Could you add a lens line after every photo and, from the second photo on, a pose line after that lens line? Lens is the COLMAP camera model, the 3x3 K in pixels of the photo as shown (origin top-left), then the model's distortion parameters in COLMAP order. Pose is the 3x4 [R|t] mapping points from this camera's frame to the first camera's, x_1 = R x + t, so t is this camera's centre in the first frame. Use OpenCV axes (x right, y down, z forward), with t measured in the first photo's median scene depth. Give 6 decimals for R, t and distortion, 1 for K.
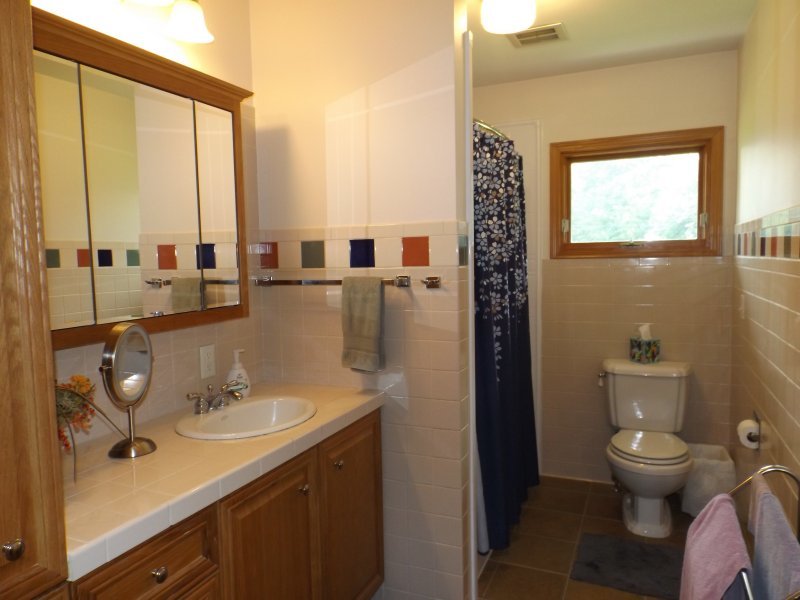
lens RADIAL K [[582.6, 0, 400.0], [0, 582.6, 300.0], [0, 0, 1]] dist [0.010169, -0.004471]
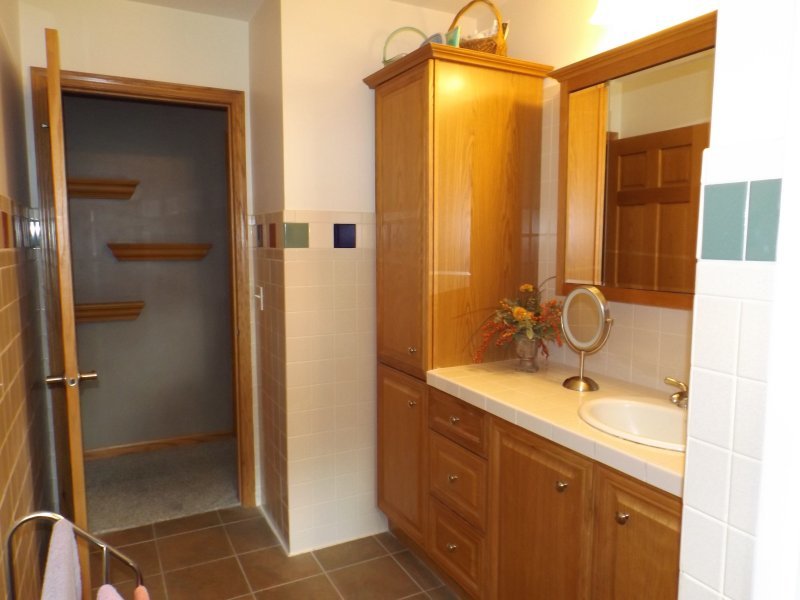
lens RADIAL K [[582.6, 0, 400.0], [0, 582.6, 300.0], [0, 0, 1]] dist [0.010169, -0.004471]
pose [[-0.613401, 0.105519, -0.782691, 0.793210], [-0.054122, 0.983088, 0.174952, -0.133600], [0.787915, 0.149676, -0.597317, 1.491211]]
